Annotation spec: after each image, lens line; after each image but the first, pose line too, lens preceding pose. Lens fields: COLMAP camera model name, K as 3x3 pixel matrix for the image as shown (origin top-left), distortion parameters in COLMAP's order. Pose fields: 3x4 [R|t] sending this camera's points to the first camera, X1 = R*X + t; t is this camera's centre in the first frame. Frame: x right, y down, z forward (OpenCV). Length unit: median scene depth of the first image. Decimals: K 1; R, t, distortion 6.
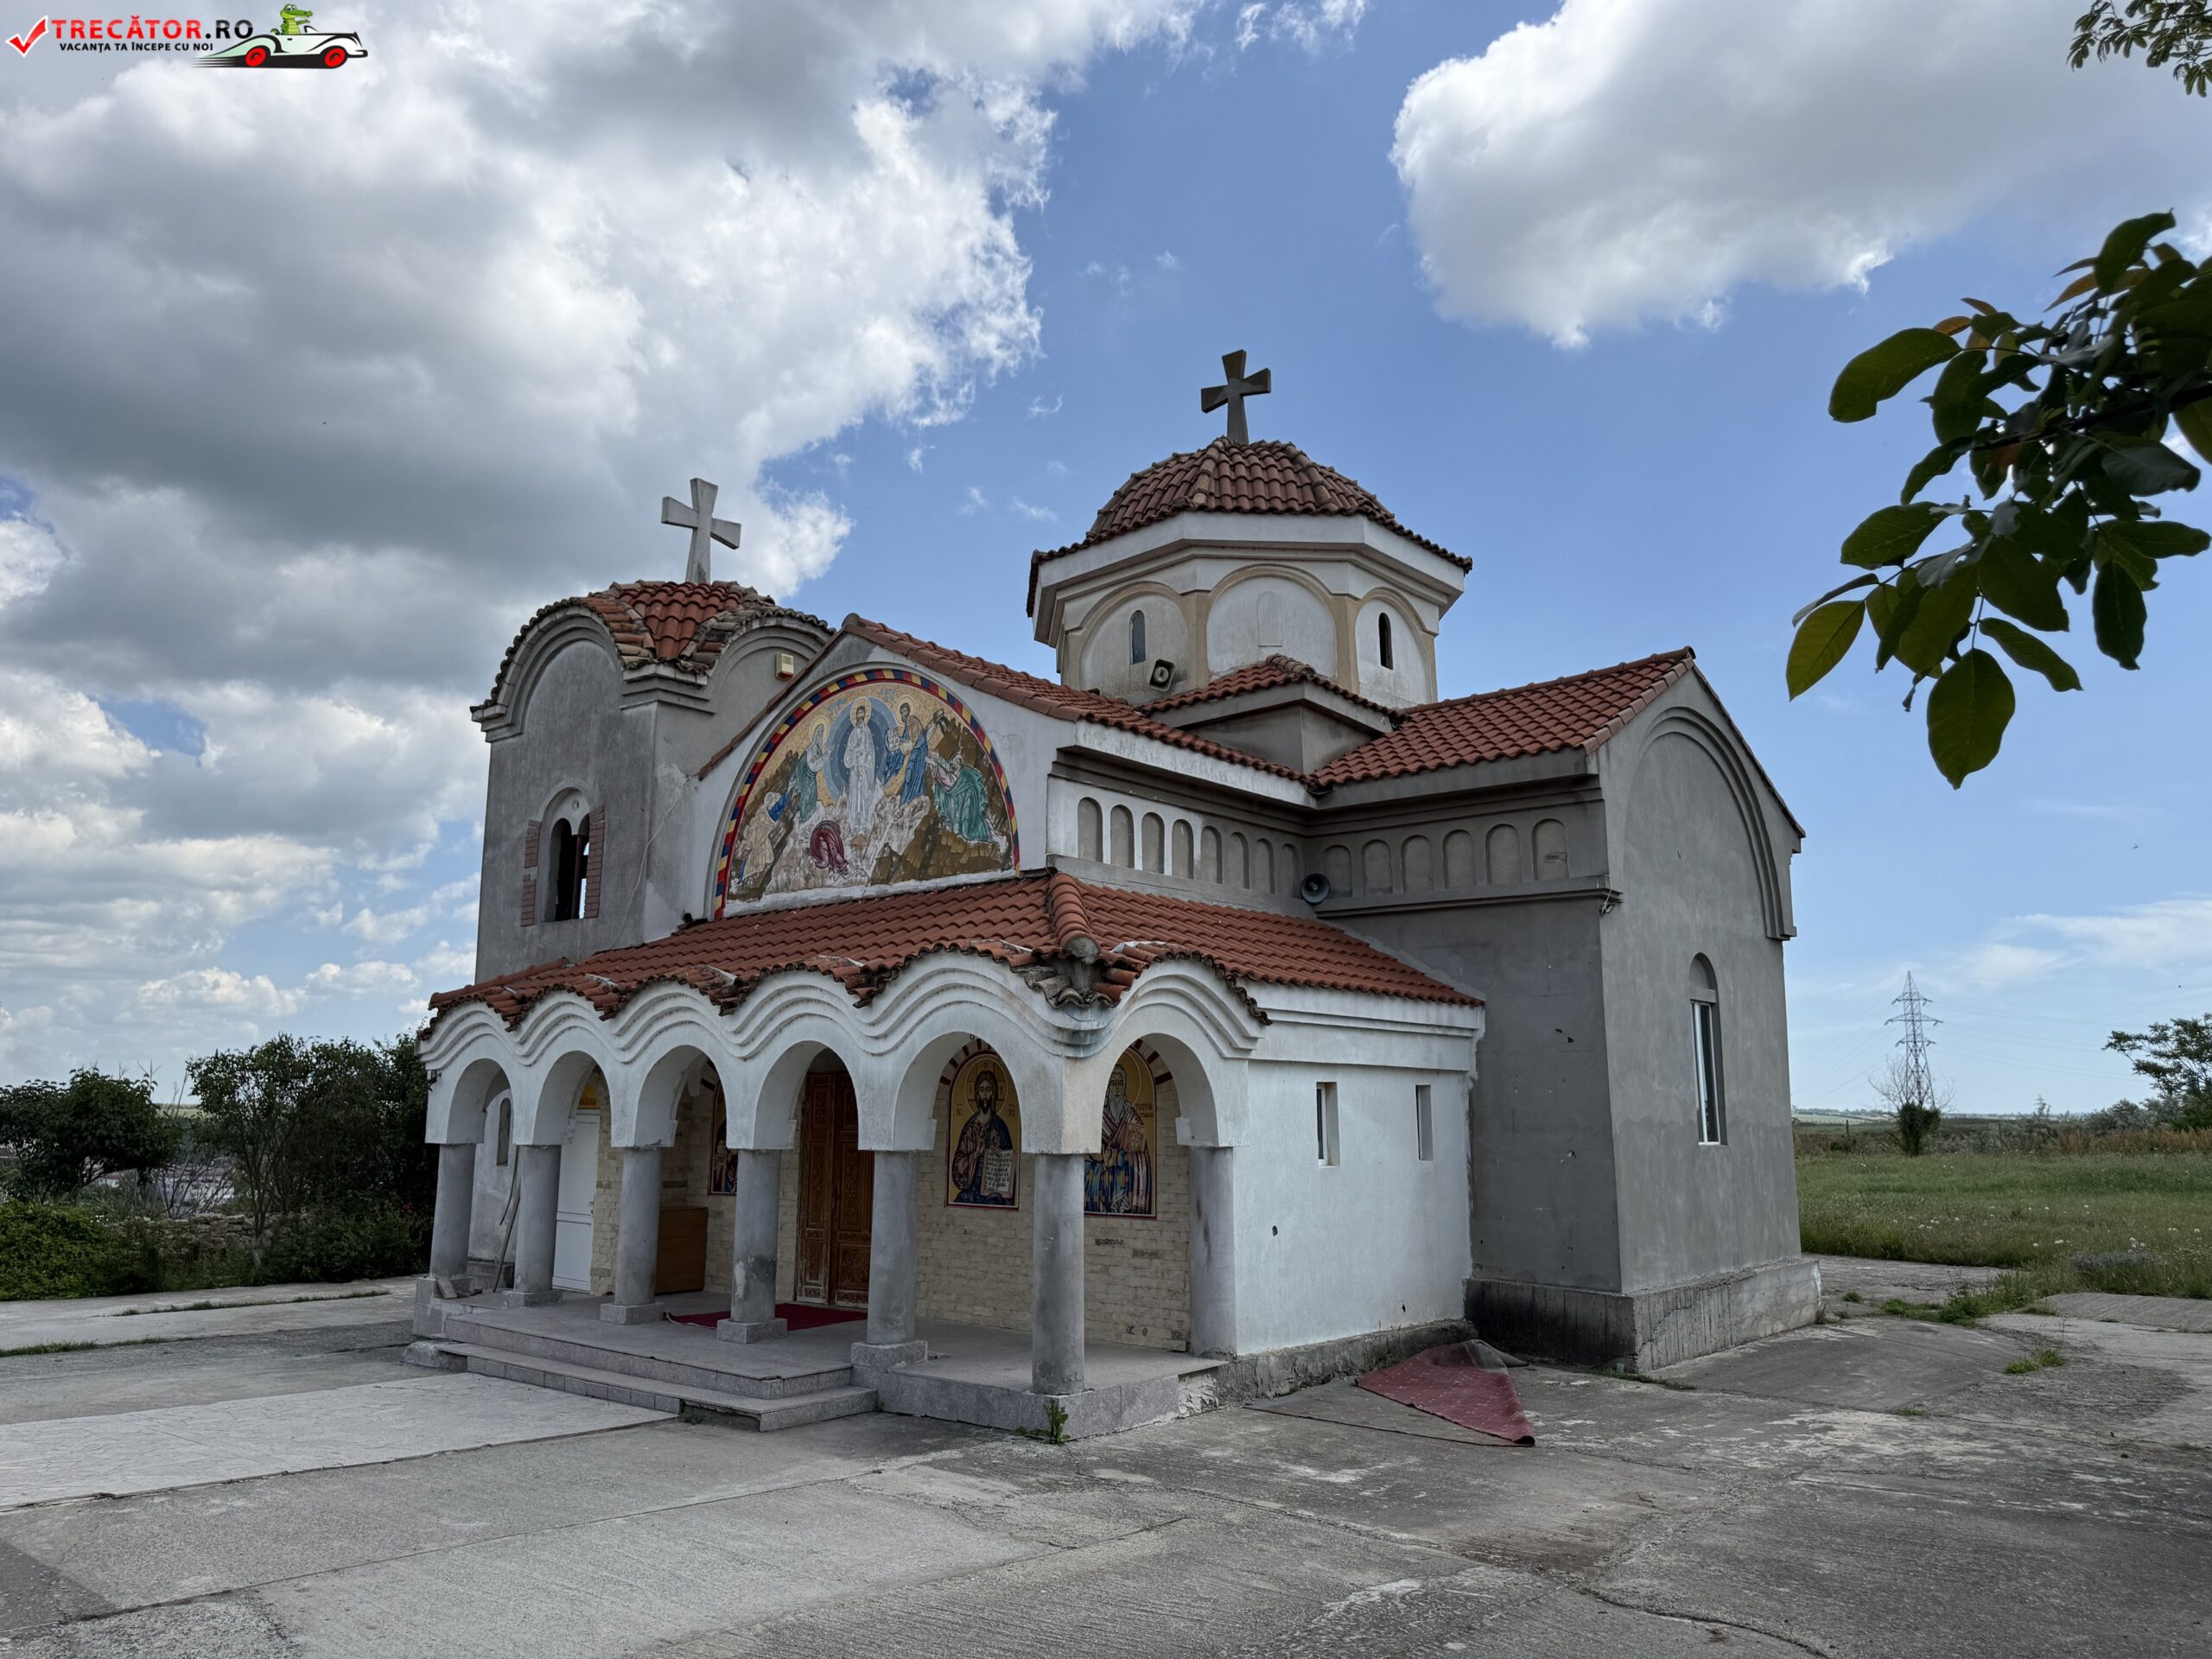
lens RADIAL K [[1549.4, 0, 1107.2], [0, 1549.4, 823.3], [0, 0, 1]] dist [0.056282, 0.000566]
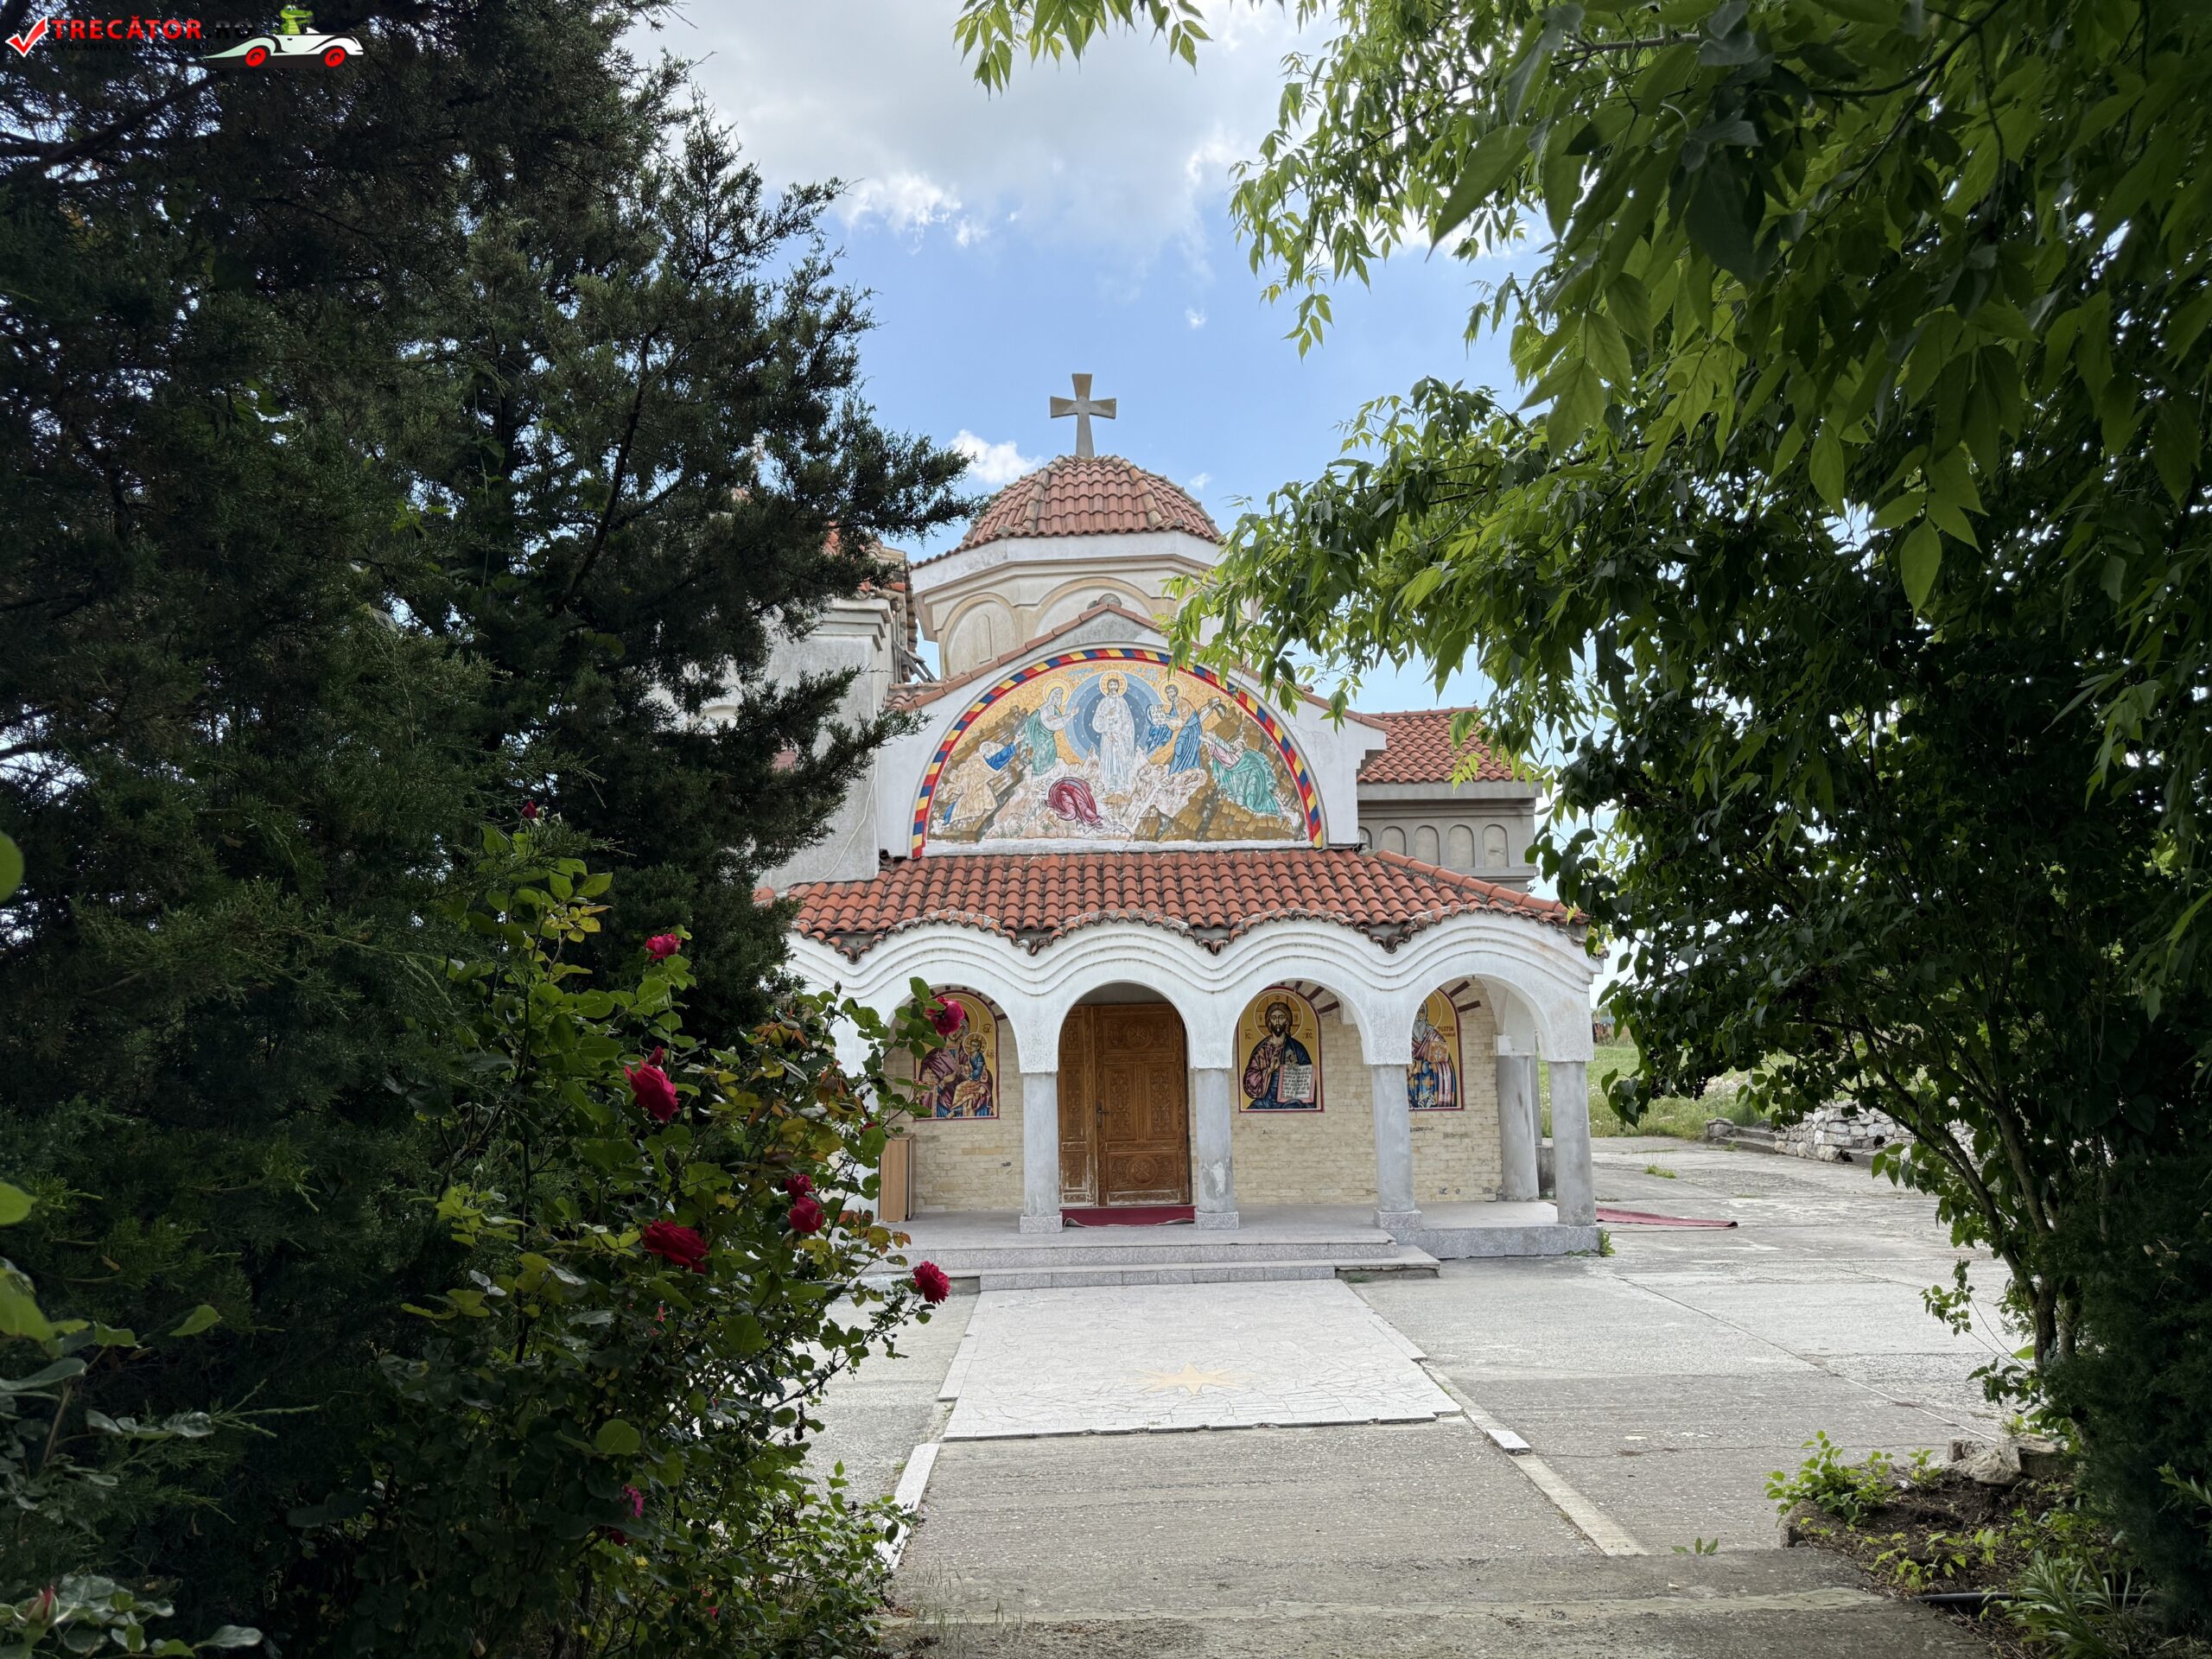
lens RADIAL K [[1549.4, 0, 1109.9], [0, 1549.4, 834.9], [0, 0, 1]] dist [0.056282, 0.000566]
pose [[0.752357, 0.066510, 0.655389, -0.912338], [-0.099118, 0.994993, 0.012809, 0.023051], [-0.651256, -0.074598, 0.755183, 0.155698]]
